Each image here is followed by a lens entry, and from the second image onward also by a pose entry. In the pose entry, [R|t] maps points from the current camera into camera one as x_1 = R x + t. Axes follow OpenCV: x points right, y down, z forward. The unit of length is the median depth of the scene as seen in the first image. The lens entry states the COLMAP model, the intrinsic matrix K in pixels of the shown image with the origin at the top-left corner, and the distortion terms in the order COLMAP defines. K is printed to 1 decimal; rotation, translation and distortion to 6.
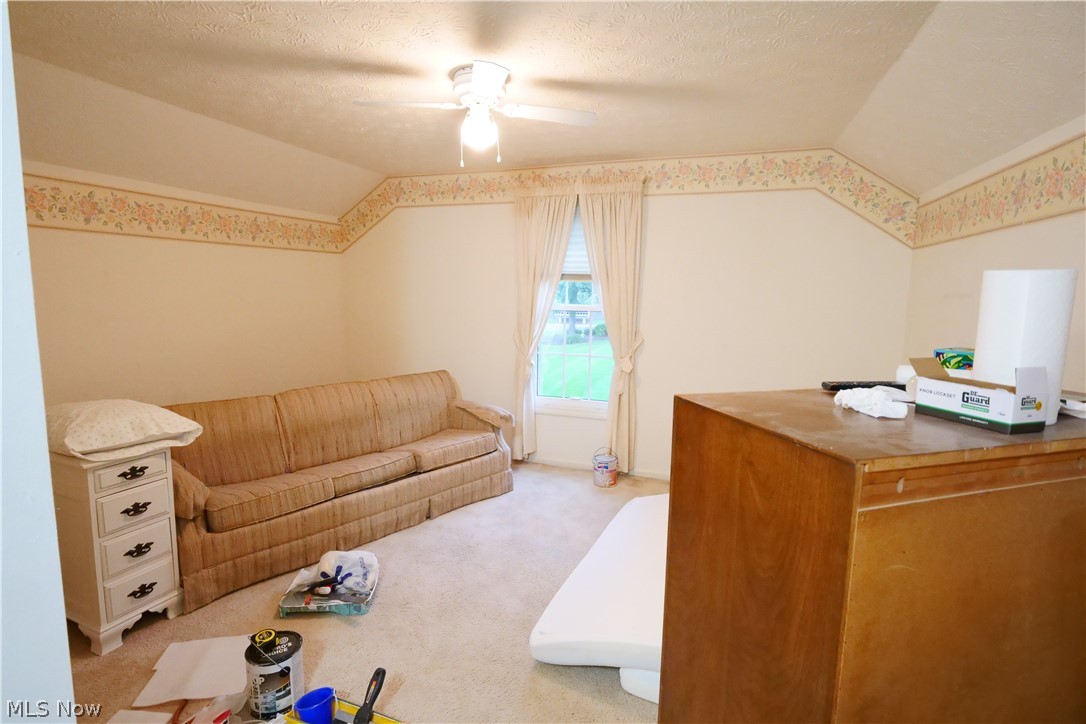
lens RADIAL K [[529.1, 0, 534.9], [0, 529.1, 353.4], [0, 0, 1]] dist [-0.011251, -0.001168]
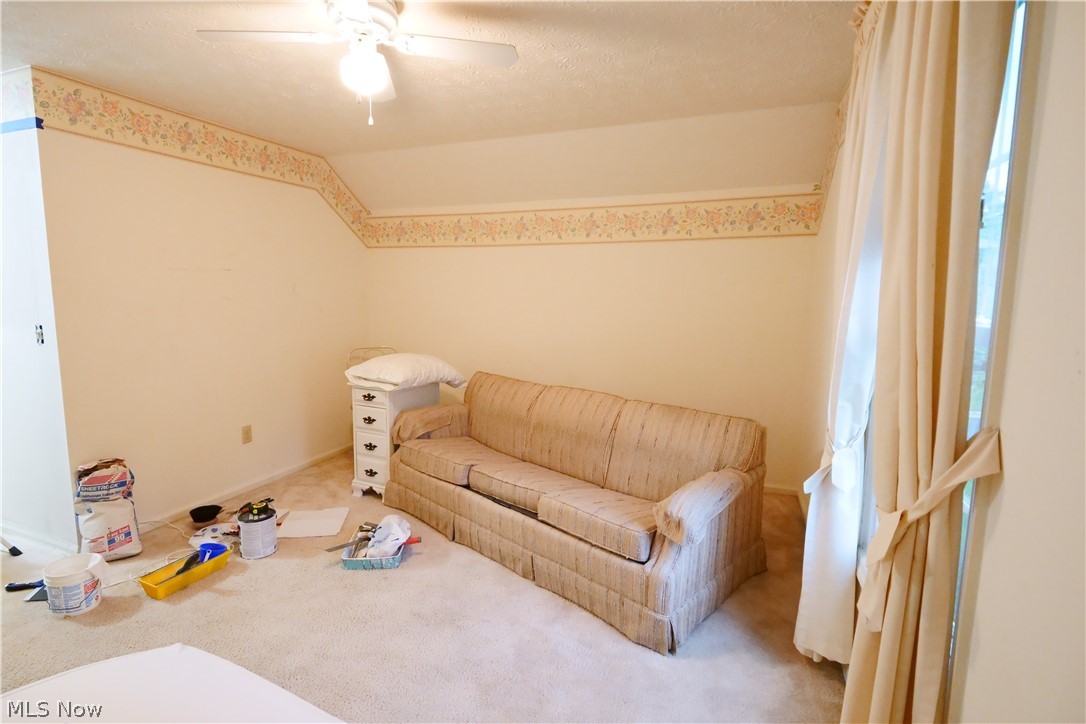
lens RADIAL K [[529.1, 0, 534.9], [0, 529.1, 353.4], [0, 0, 1]] dist [-0.011251, -0.001168]
pose [[-0.028051, 0.109188, -0.993625, 0.580814], [-0.126398, 0.985650, 0.111880, -0.107429], [0.991583, 0.128731, -0.013848, 1.079639]]
